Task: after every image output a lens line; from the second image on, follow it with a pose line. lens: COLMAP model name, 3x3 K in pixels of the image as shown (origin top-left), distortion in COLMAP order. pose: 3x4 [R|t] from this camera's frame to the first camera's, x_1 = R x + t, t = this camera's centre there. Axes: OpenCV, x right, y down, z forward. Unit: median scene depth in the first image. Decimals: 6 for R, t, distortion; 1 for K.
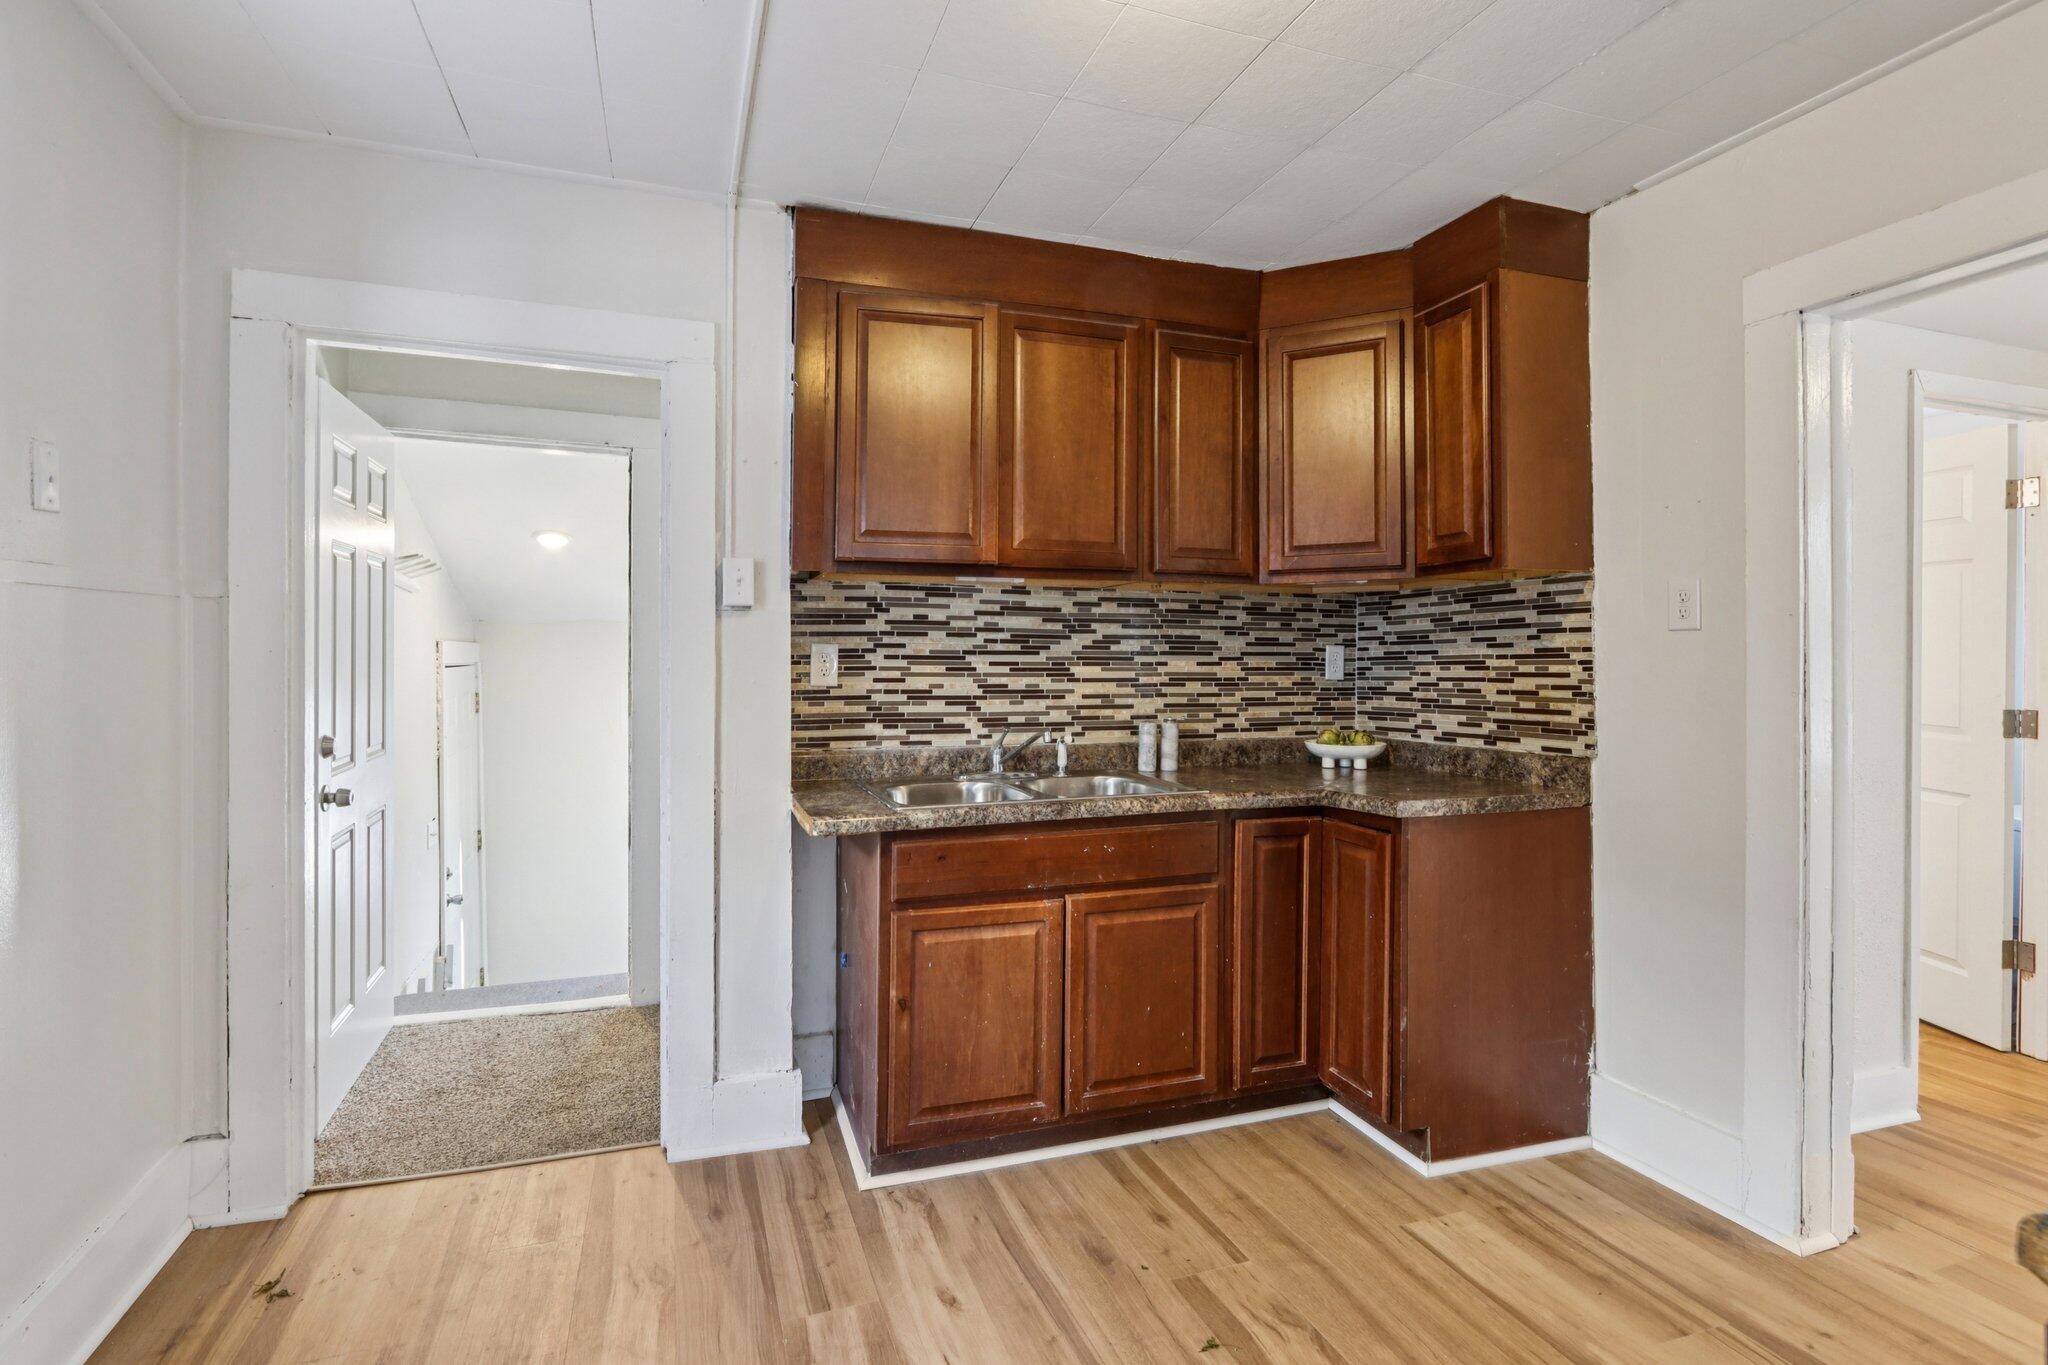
lens RADIAL K [[994.7, 0, 1024.0], [0, 994.7, 650.5], [0, 0, 1]] dist [-0.000263, 0.000222]
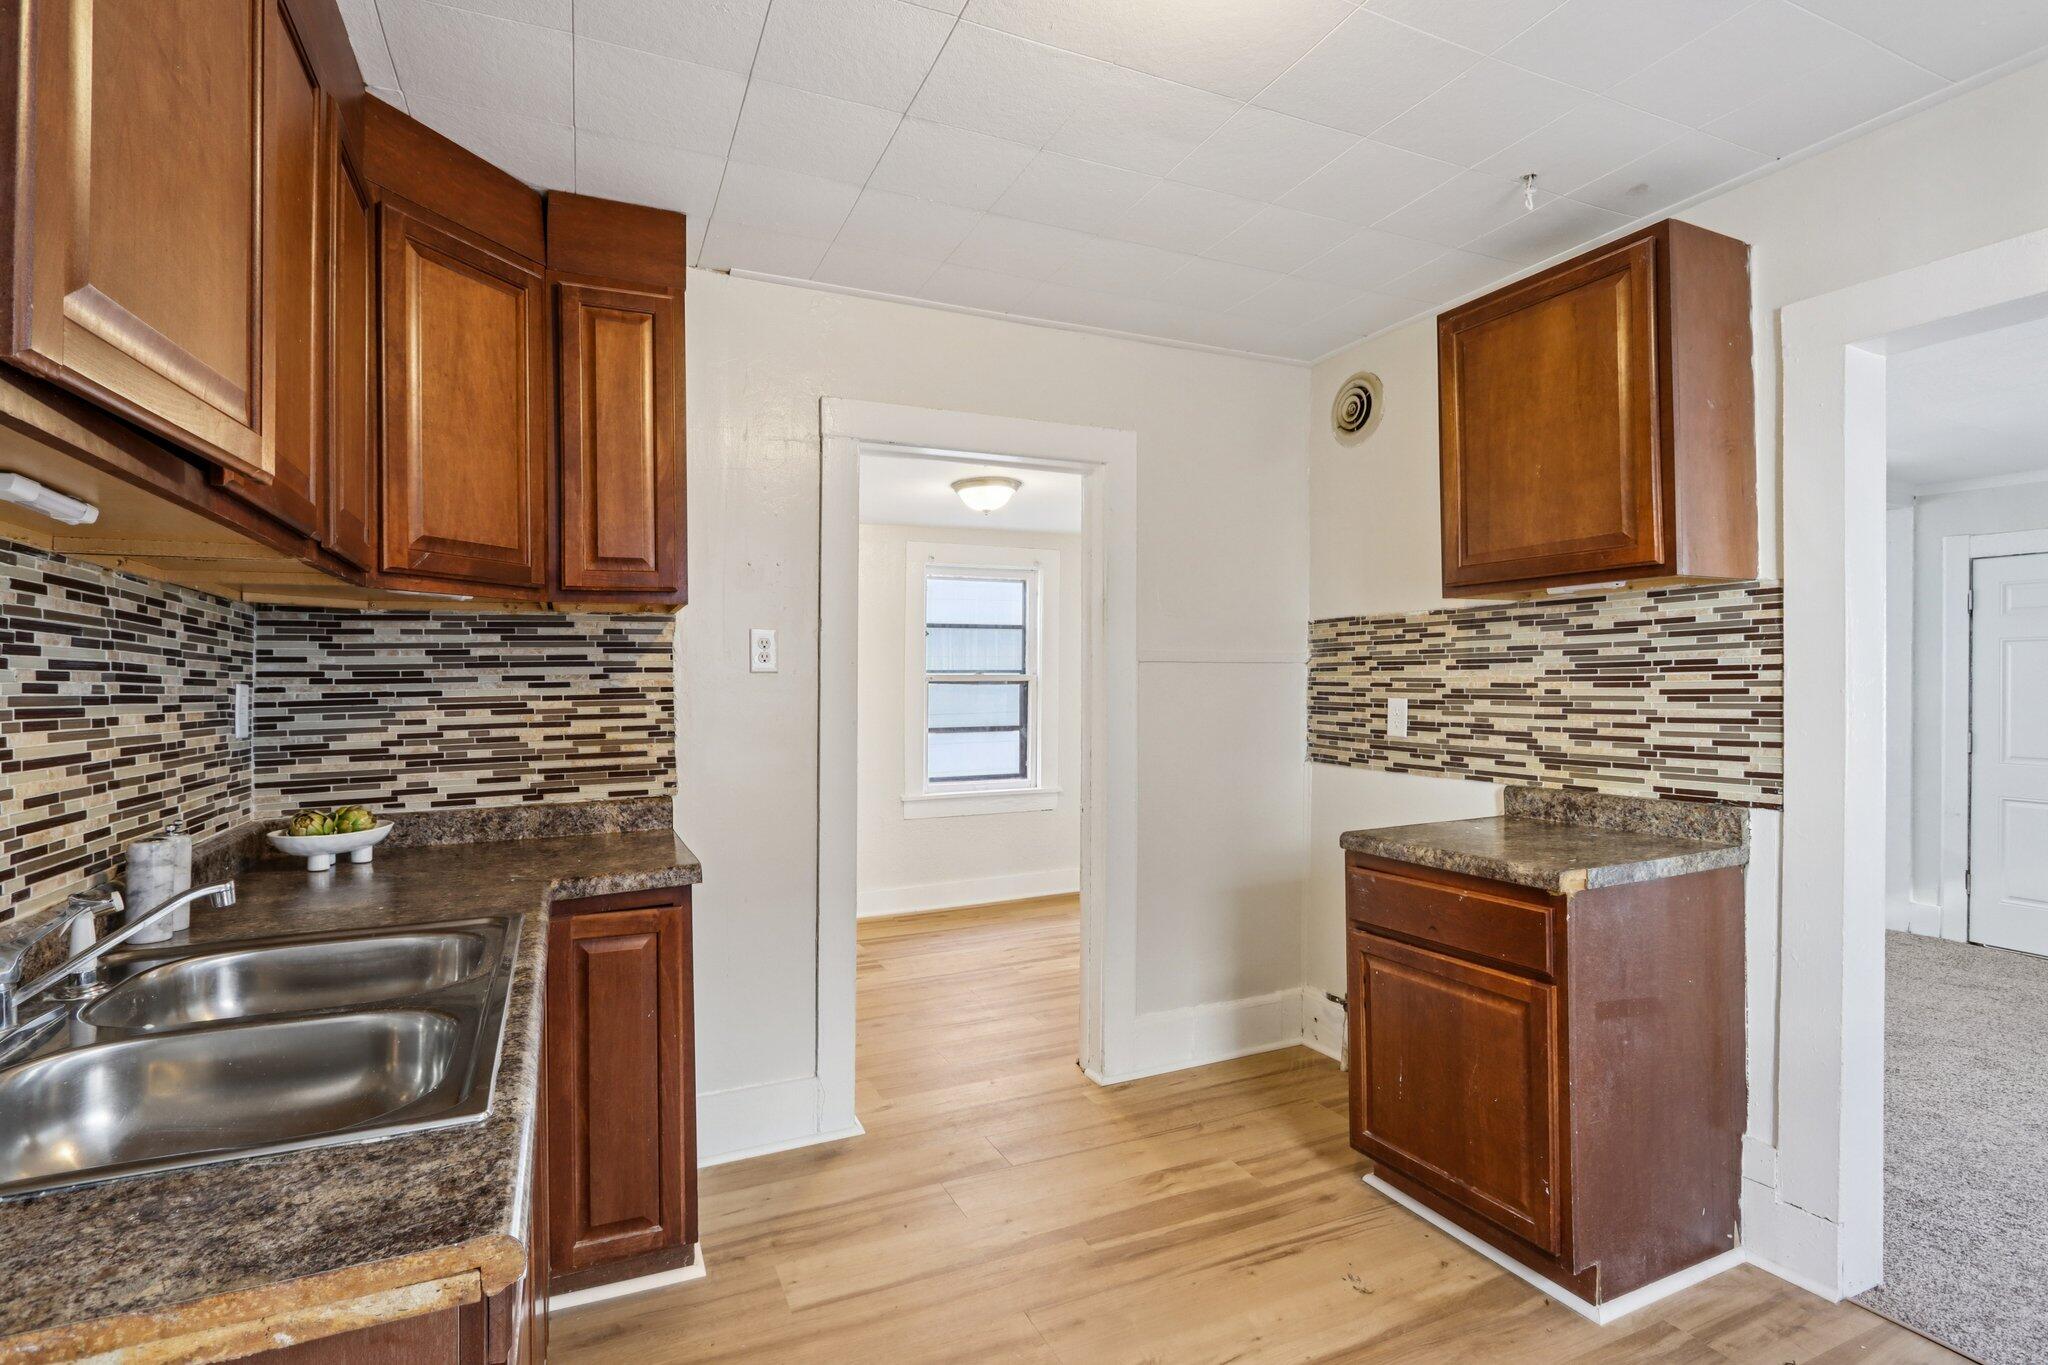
lens RADIAL K [[955.9, 0, 1024.0], [0, 955.9, 682.5], [0, 0, 1]] dist [-0.023060, 0.005558]
pose [[-0.077679, 0.004425, 0.996969, -0.389011], [0.003127, 0.999986, -0.004194, -0.002546], [-0.996973, 0.002791, -0.077692, 0.638325]]
